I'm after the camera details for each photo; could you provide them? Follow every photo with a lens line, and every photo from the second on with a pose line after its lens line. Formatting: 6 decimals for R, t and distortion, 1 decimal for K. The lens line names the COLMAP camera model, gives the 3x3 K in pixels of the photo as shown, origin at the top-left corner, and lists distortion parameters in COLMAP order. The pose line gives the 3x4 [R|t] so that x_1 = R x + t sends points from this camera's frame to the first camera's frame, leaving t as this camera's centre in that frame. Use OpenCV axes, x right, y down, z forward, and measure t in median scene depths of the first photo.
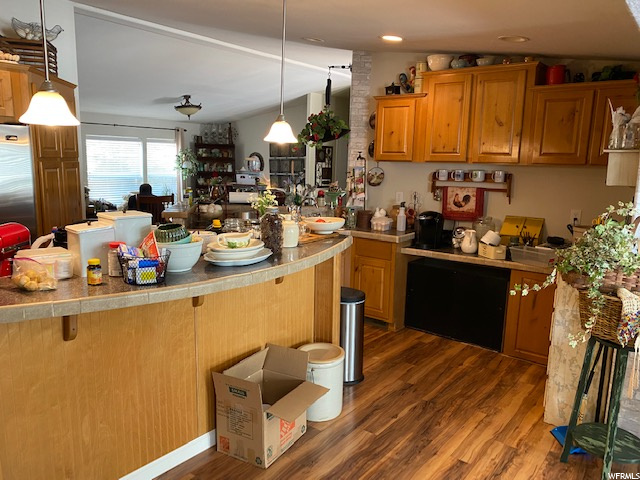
lens RADIAL K [[495.2, 0, 316.1], [0, 495.2, 247.2], [0, 0, 1]] dist [0.041138, -0.051404]
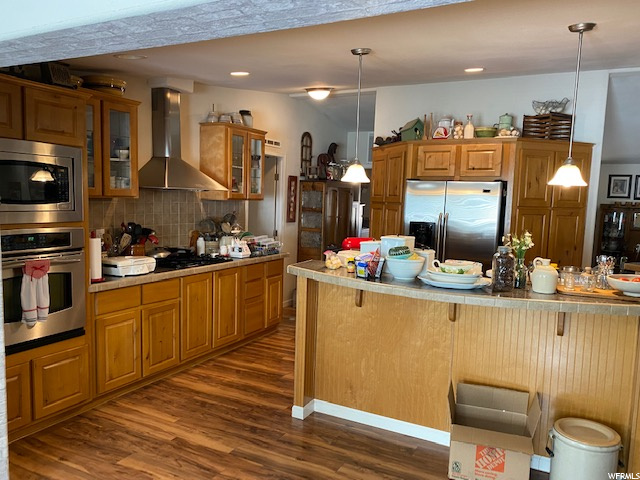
lens RADIAL K [[495.2, 0, 320.5], [0, 495.2, 243.6], [0, 0, 1]] dist [0.041138, -0.051404]
pose [[0.171720, 0.073616, -0.982391, 1.030851], [-0.196986, 0.979631, 0.038976, -0.058012], [0.965251, 0.186824, 0.182724, 0.489076]]
